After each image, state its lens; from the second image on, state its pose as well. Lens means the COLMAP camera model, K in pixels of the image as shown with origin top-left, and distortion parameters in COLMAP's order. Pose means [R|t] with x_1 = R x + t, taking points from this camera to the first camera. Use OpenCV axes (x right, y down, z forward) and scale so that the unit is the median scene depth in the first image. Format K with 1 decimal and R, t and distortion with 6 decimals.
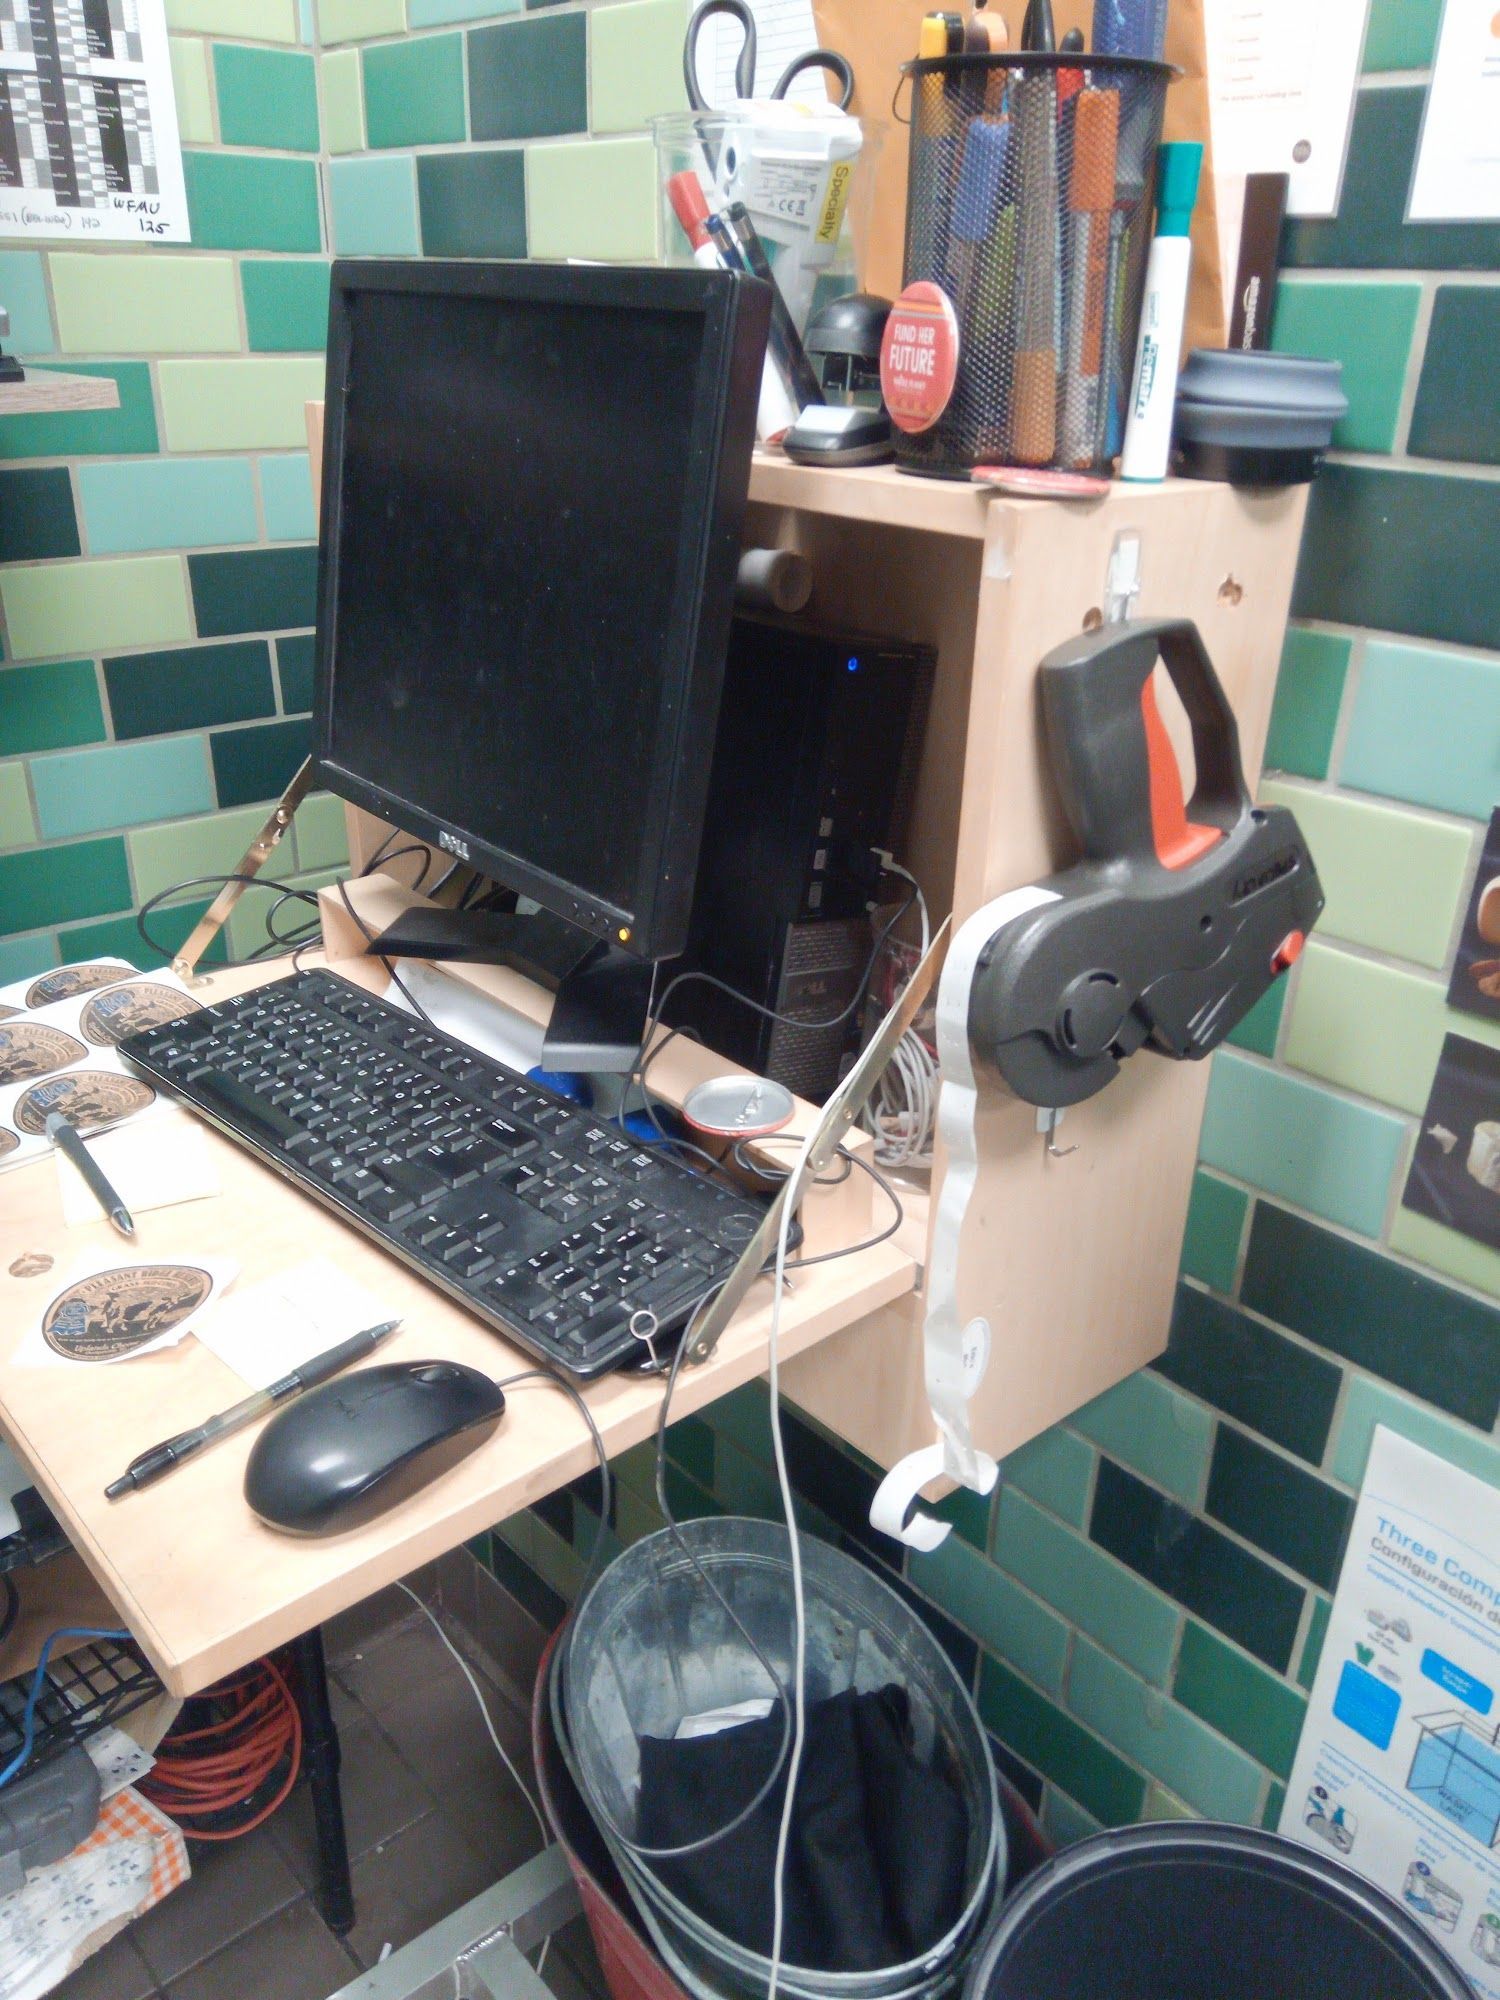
lens RADIAL K [[1565.0, 0, 763.0], [0, 1565.0, 1008.6], [0, 0, 1]] dist [0.012547, -0.043097]
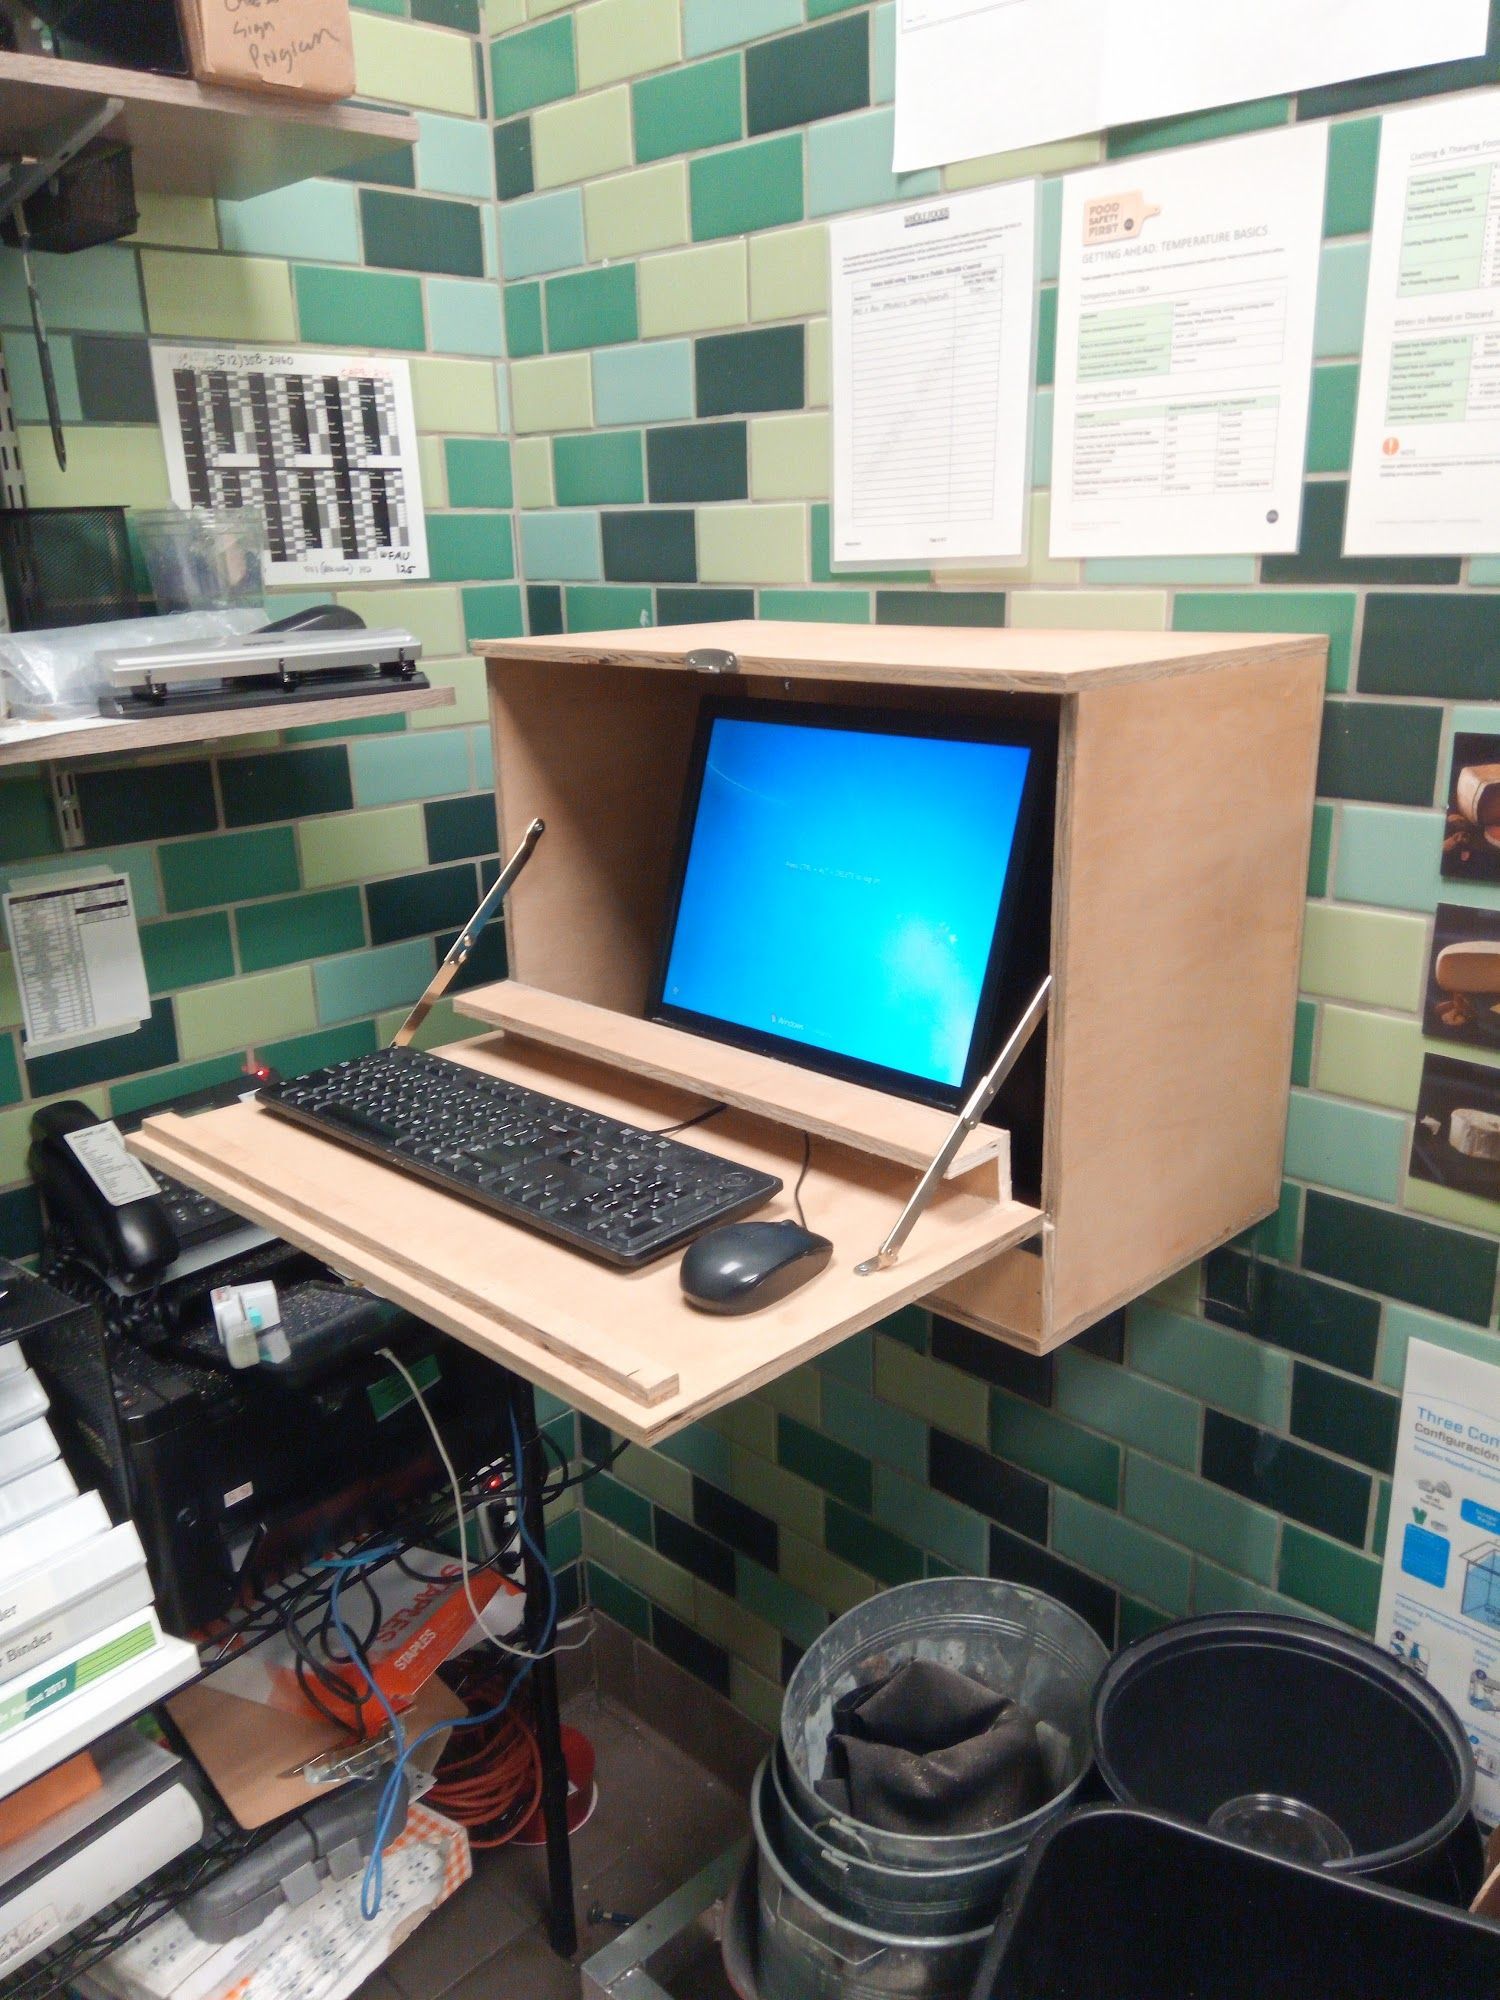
lens RADIAL K [[1565.0, 0, 748.6], [0, 1565.0, 1008.5], [0, 0, 1]] dist [0.012547, -0.043097]
pose [[0.996958, -0.065698, 0.041929, -0.204641], [0.070746, 0.988564, -0.133179, 0.093647], [-0.032700, 0.135741, 0.990205, -0.359708]]
